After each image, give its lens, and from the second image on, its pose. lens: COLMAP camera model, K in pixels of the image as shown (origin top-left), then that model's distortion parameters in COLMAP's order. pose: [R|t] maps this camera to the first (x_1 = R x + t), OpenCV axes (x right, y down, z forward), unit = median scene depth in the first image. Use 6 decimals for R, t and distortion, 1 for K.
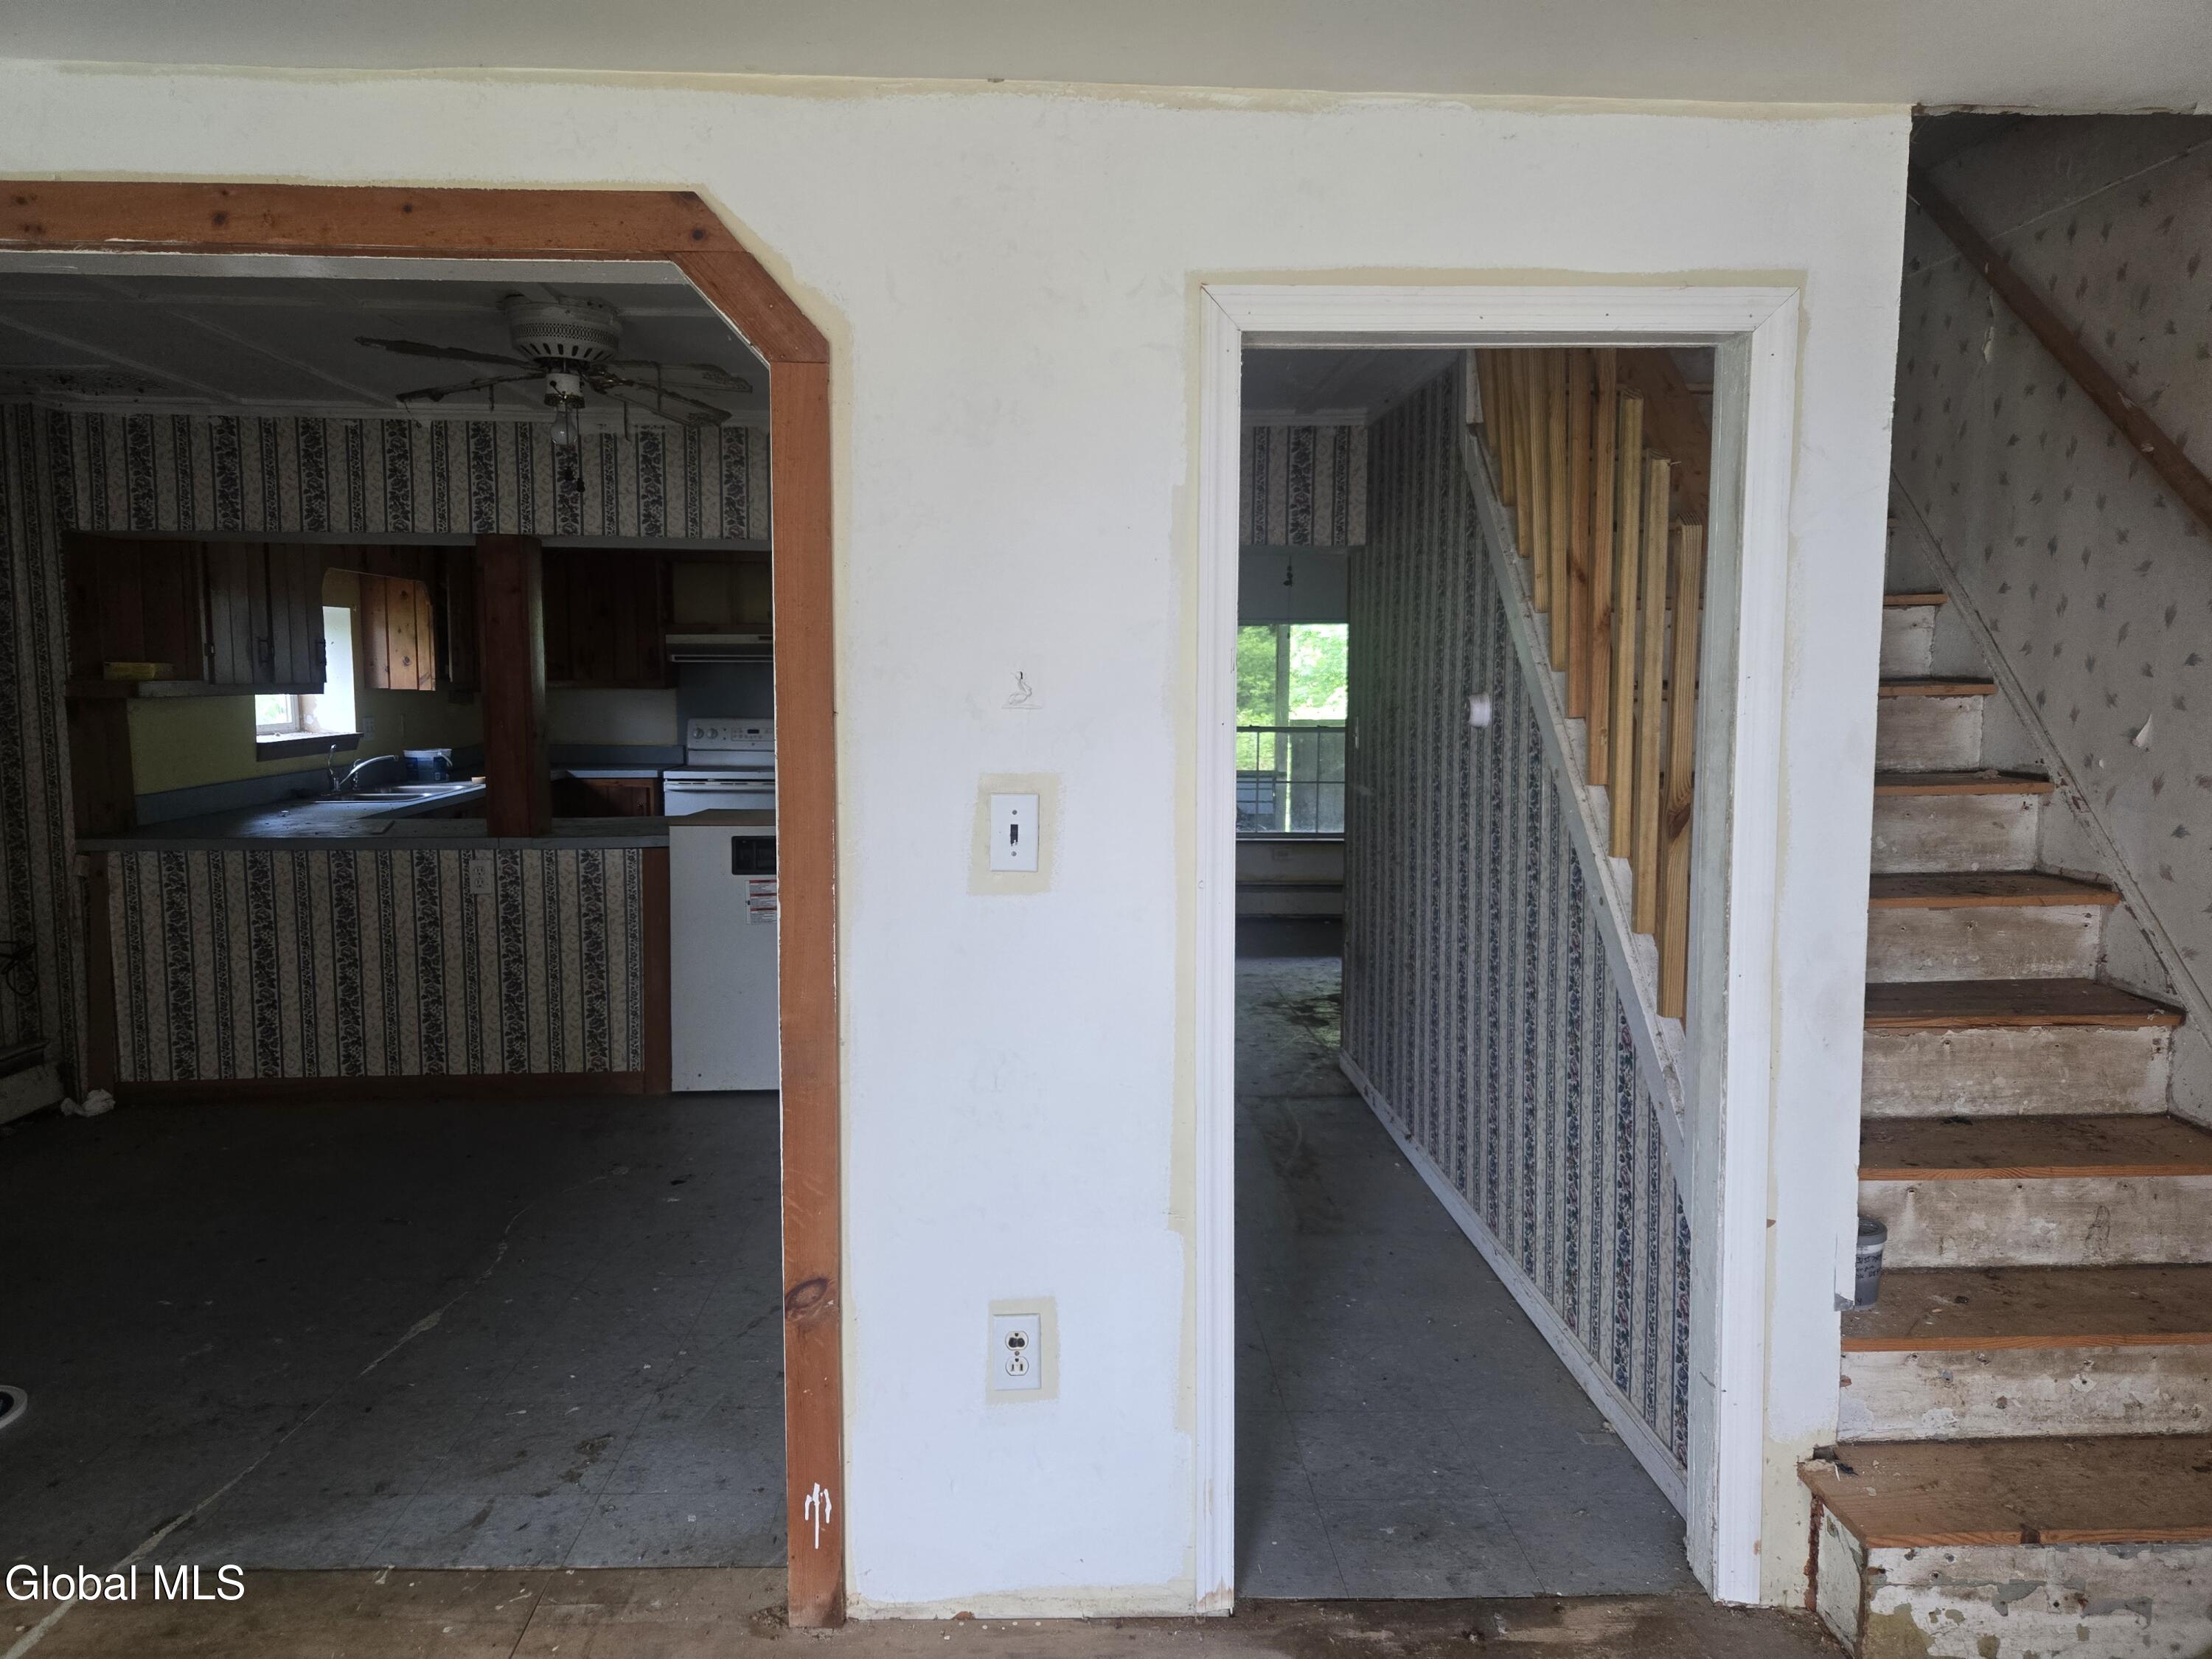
lens RADIAL K [[1511.8, 0, 1105.5], [0, 1511.8, 826.1], [0, 0, 1]] dist [0.042804, -0.020334]
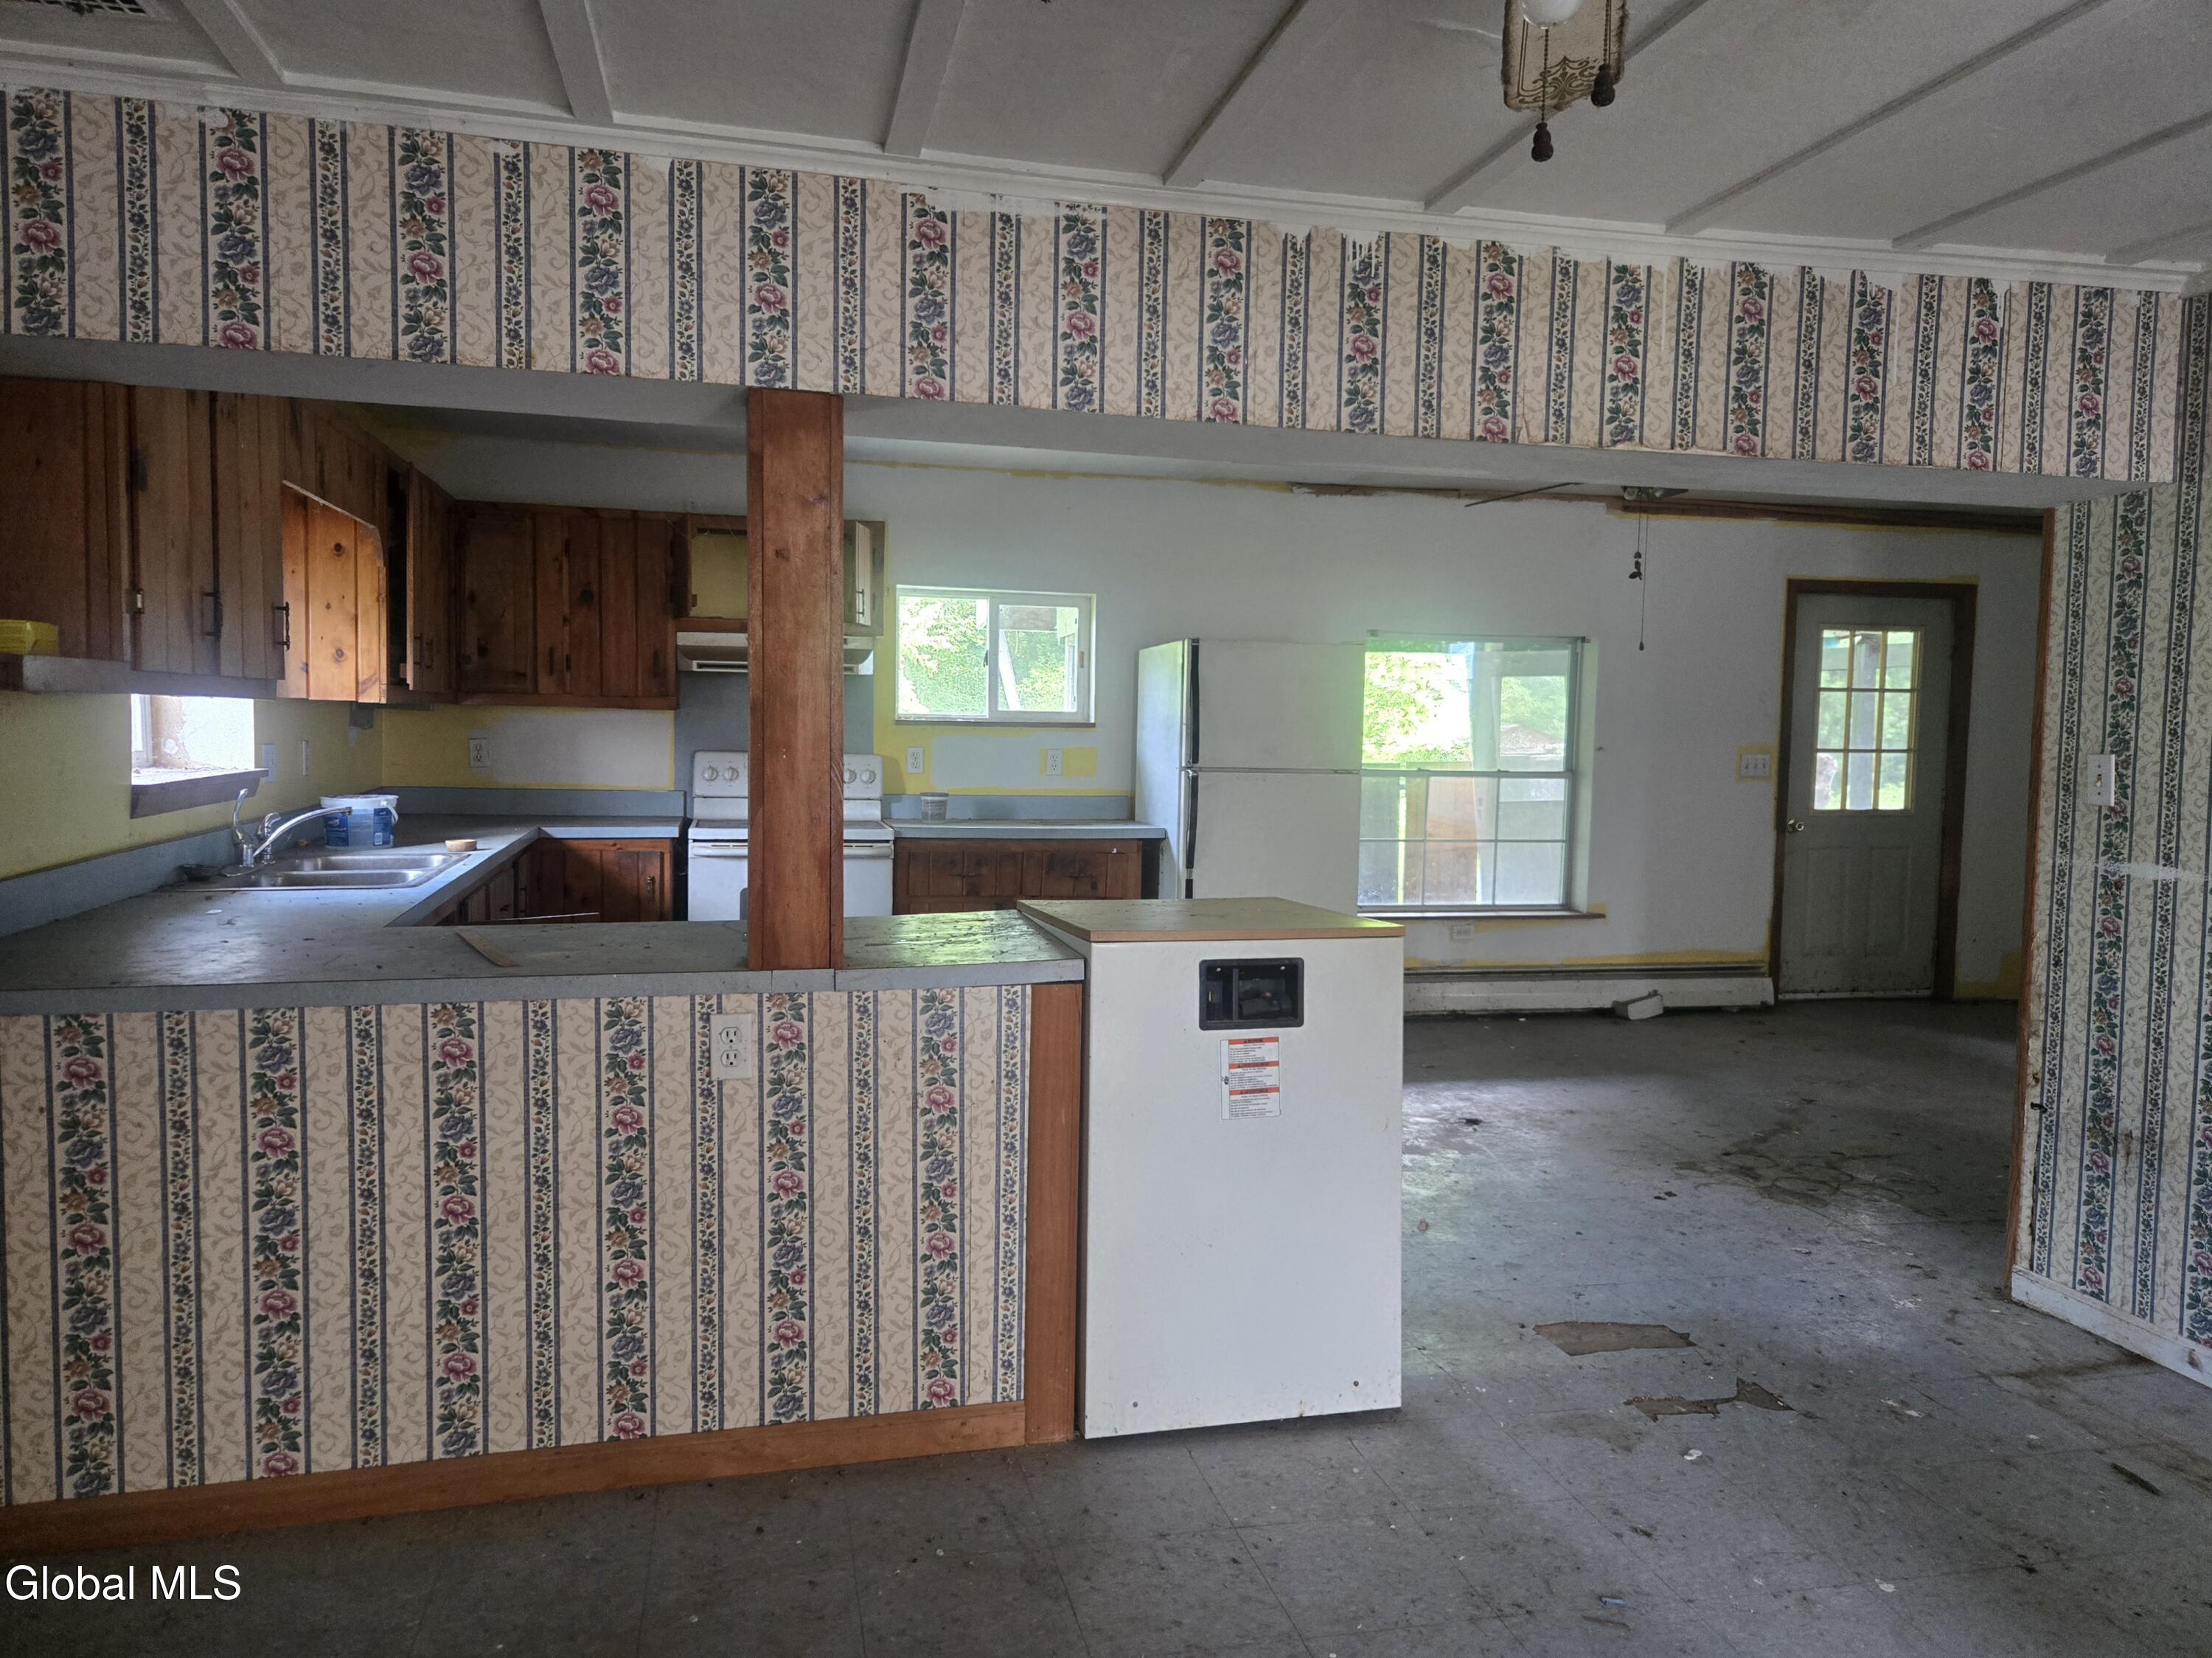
lens RADIAL K [[1511.7, 0, 1108.1], [0, 1511.7, 814.6], [0, 0, 1]] dist [0.042804, -0.020334]
pose [[0.980544, 0.002247, 0.196285, -0.386111], [0.005037, 0.999317, -0.036603, -0.026125], [-0.196234, 0.036880, 0.979863, 0.464741]]
